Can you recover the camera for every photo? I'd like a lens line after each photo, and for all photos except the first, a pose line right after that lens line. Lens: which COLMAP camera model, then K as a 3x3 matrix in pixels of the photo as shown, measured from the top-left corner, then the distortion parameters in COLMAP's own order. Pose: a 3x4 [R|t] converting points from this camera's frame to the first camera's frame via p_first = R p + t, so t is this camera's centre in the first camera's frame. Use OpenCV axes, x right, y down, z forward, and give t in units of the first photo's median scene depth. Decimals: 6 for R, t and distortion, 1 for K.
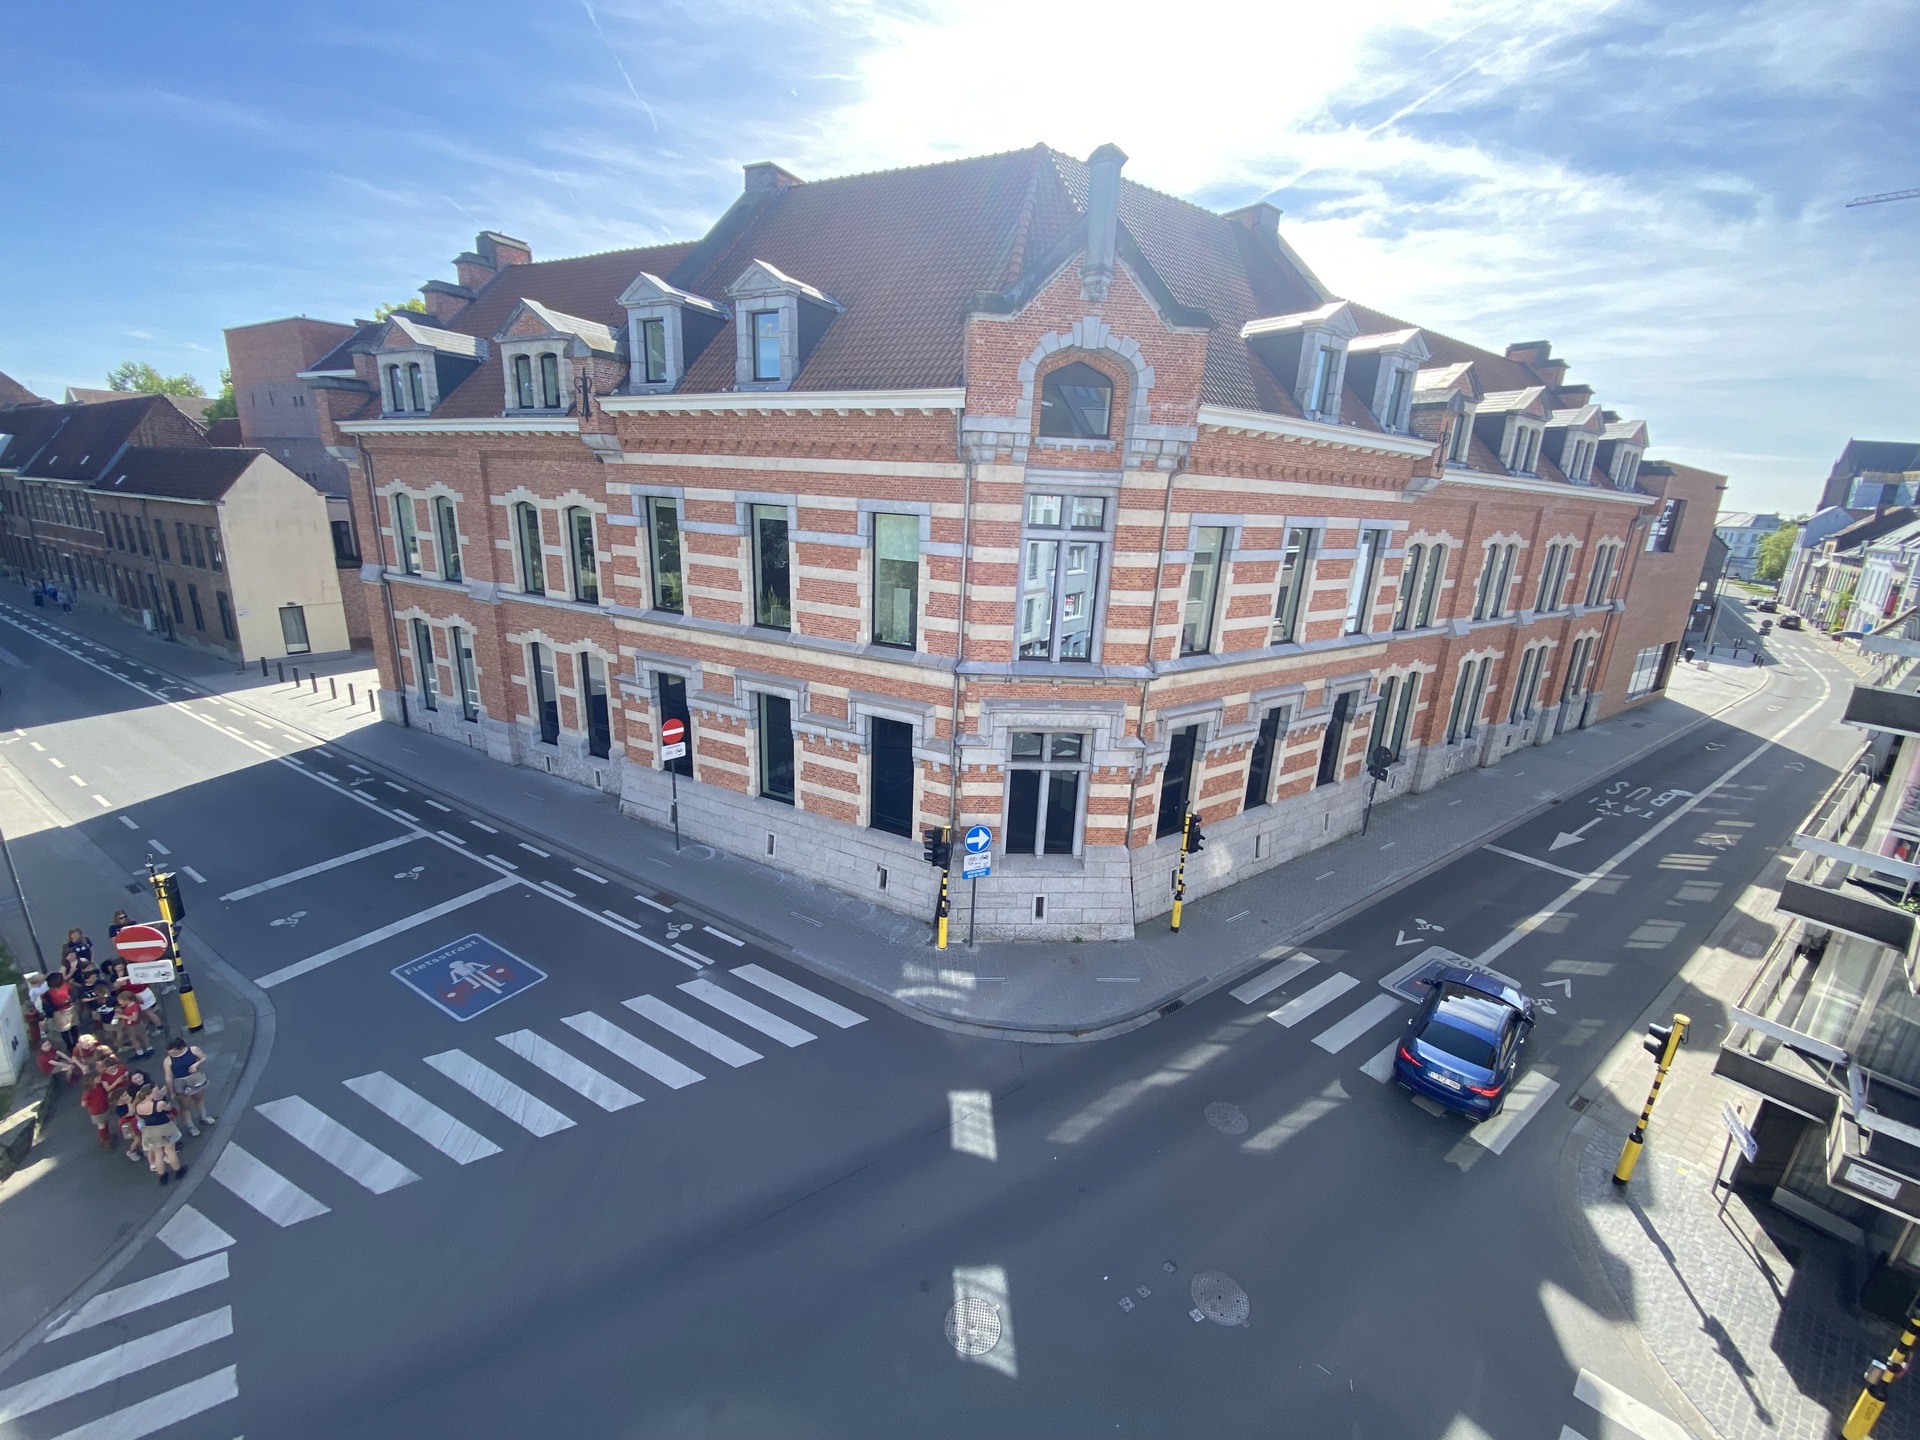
lens RADIAL K [[772.0, 0, 973.0], [0, 772.0, 727.1], [0, 0, 1]] dist [0.010194, -0.019766]
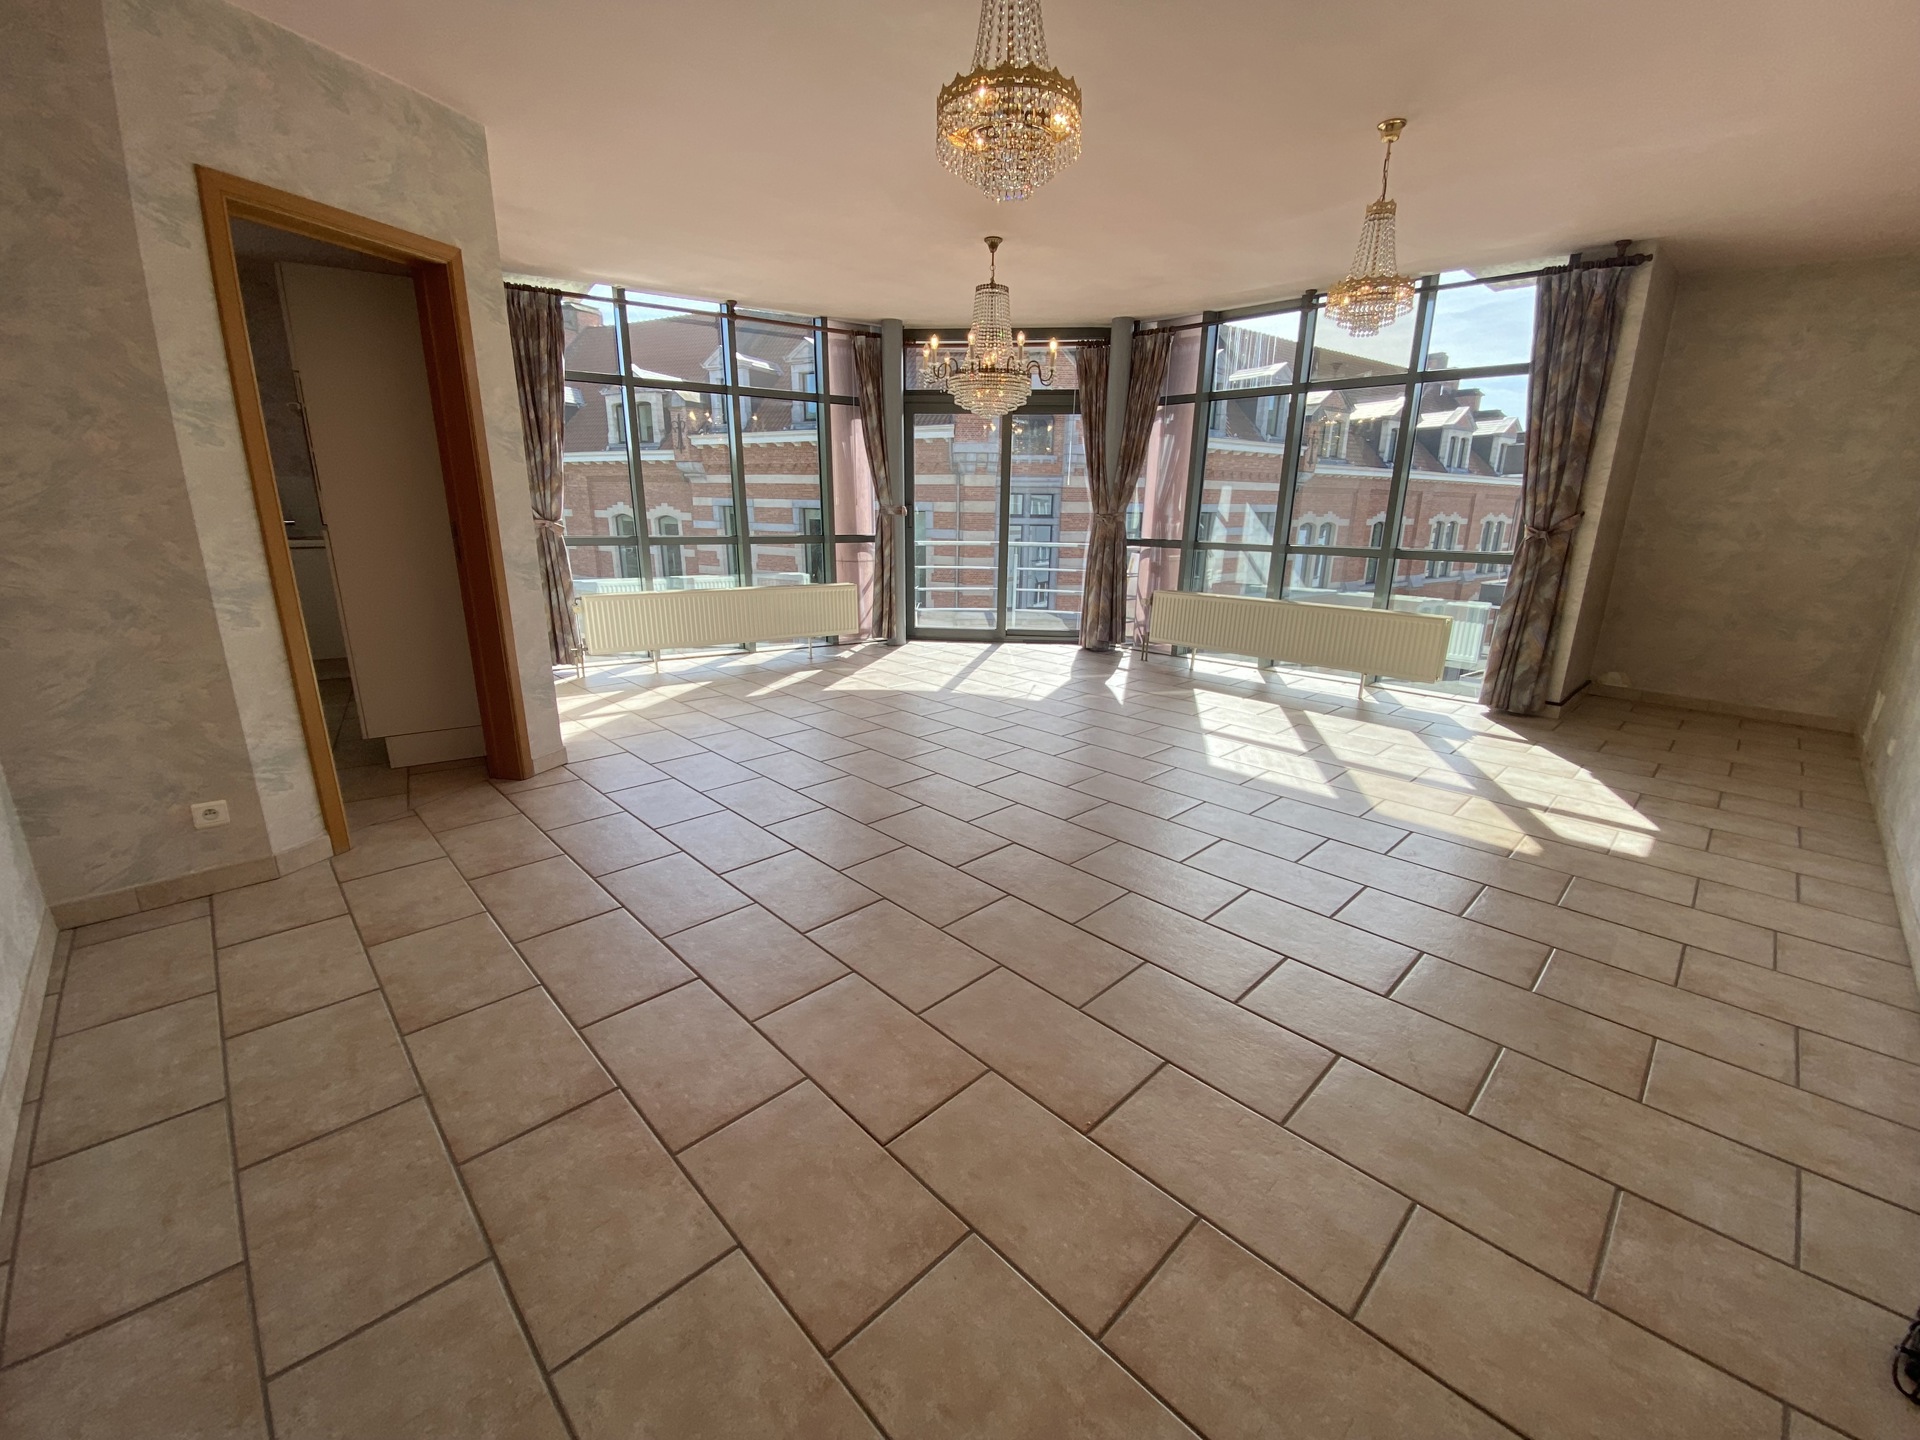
lens RADIAL K [[781.9, 0, 960.0], [0, 781.9, 720.0], [0, 0, 1]] dist [0.019482, -0.020273]
pose [[0.999362, -0.027636, -0.022610, 0.013349], [0.027105, 0.999357, -0.023491, 0.112575], [0.023245, 0.022864, 0.999468, -0.334818]]
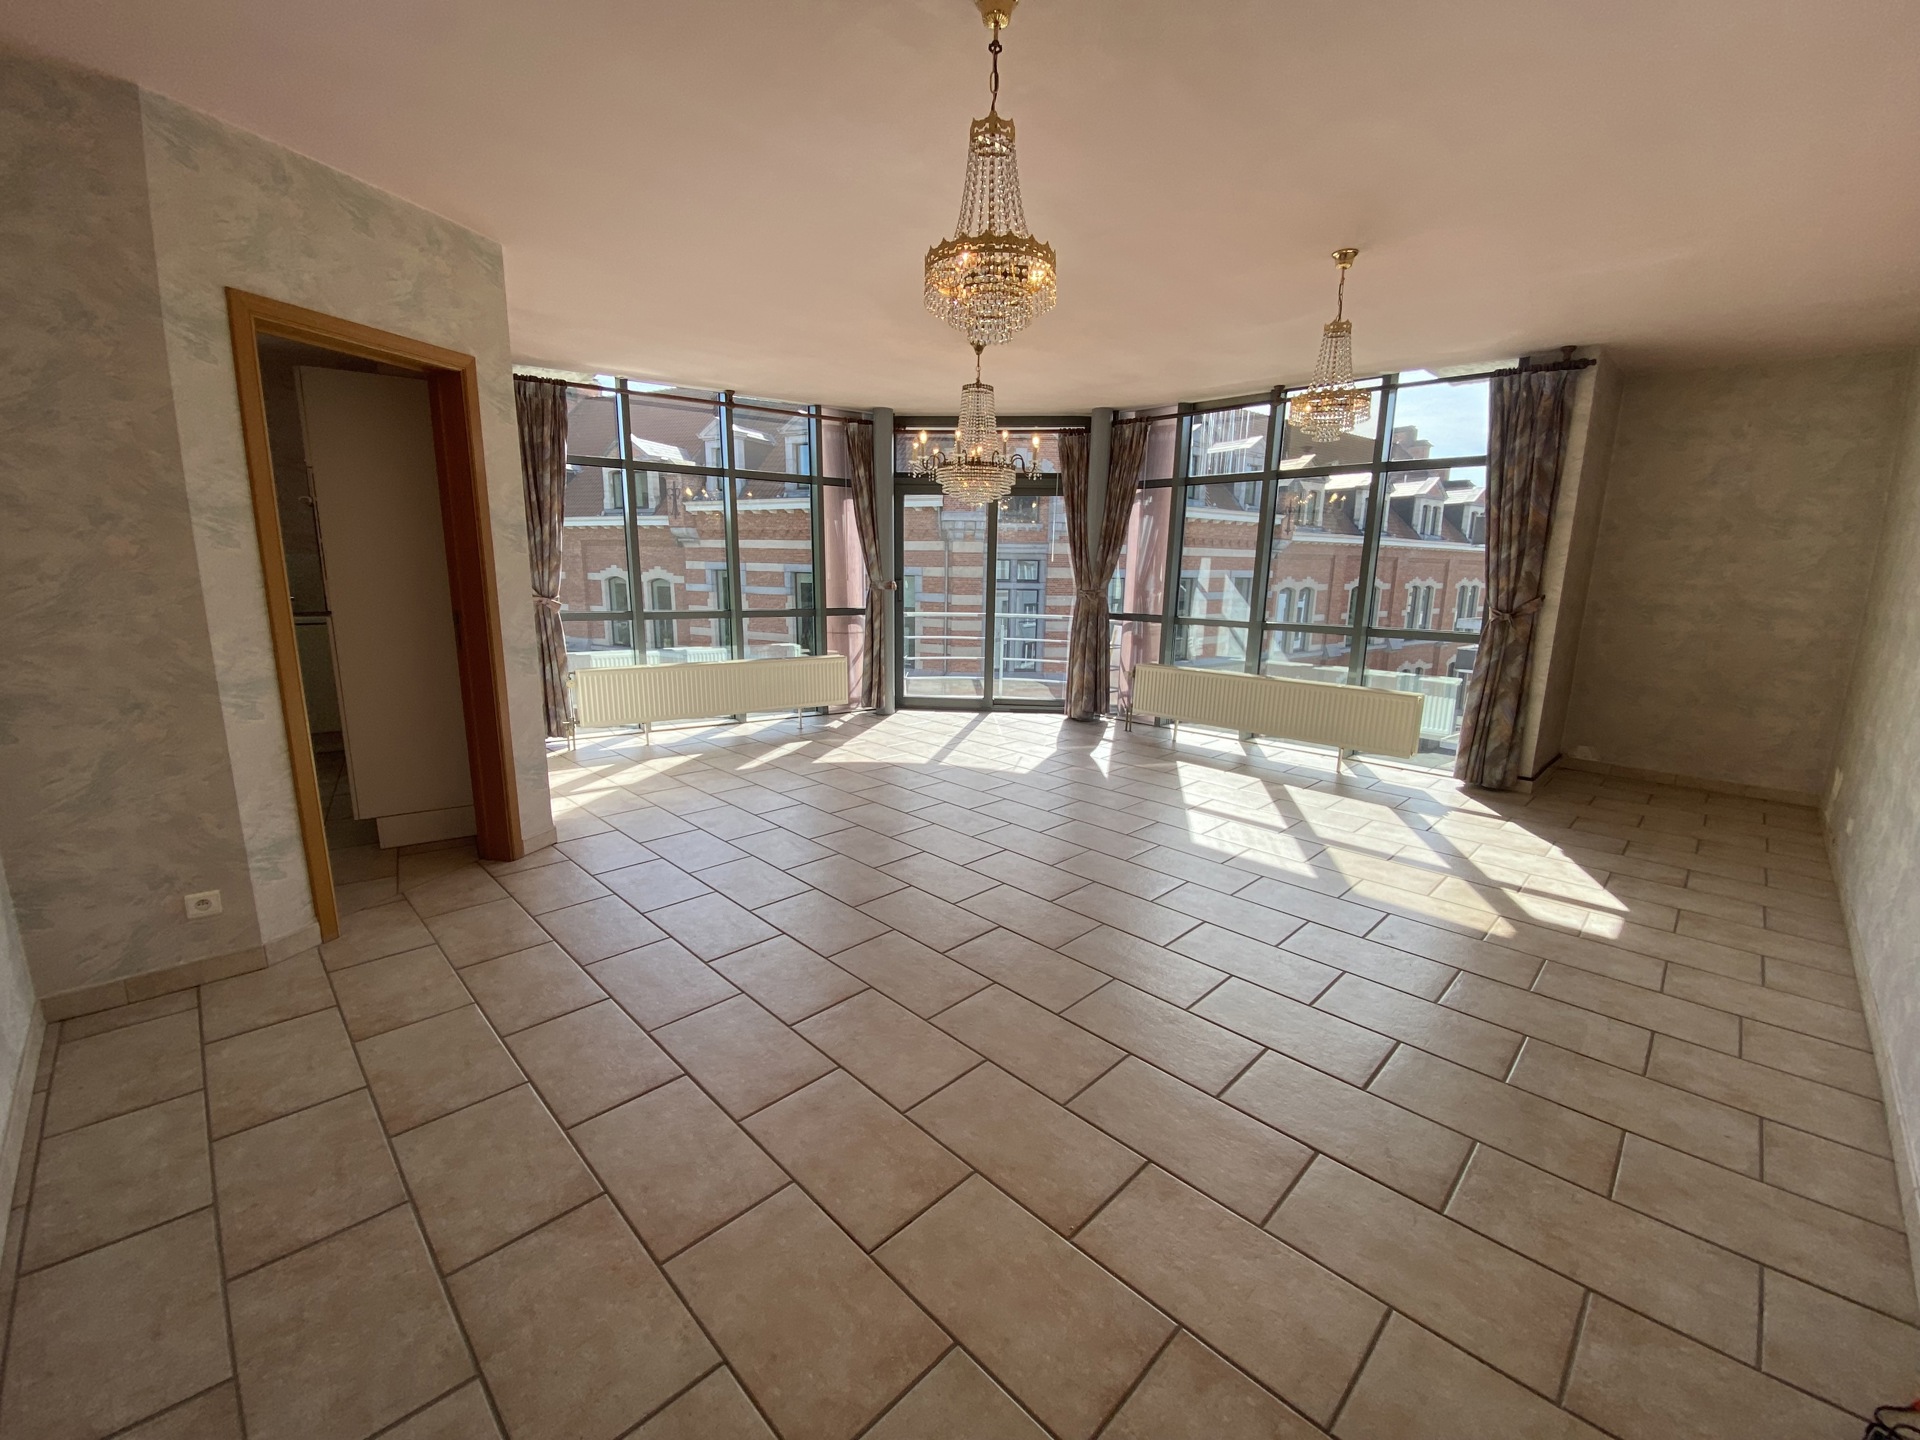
lens RADIAL K [[781.9, 0, 960.0], [0, 781.9, 720.0], [0, 0, 1]] dist [0.019482, -0.020273]
pose [[0.999573, -0.028595, -0.006083, 0.013984], [0.027880, 0.994991, -0.096002, 0.107237], [0.008797, 0.095791, 0.995363, -0.339577]]
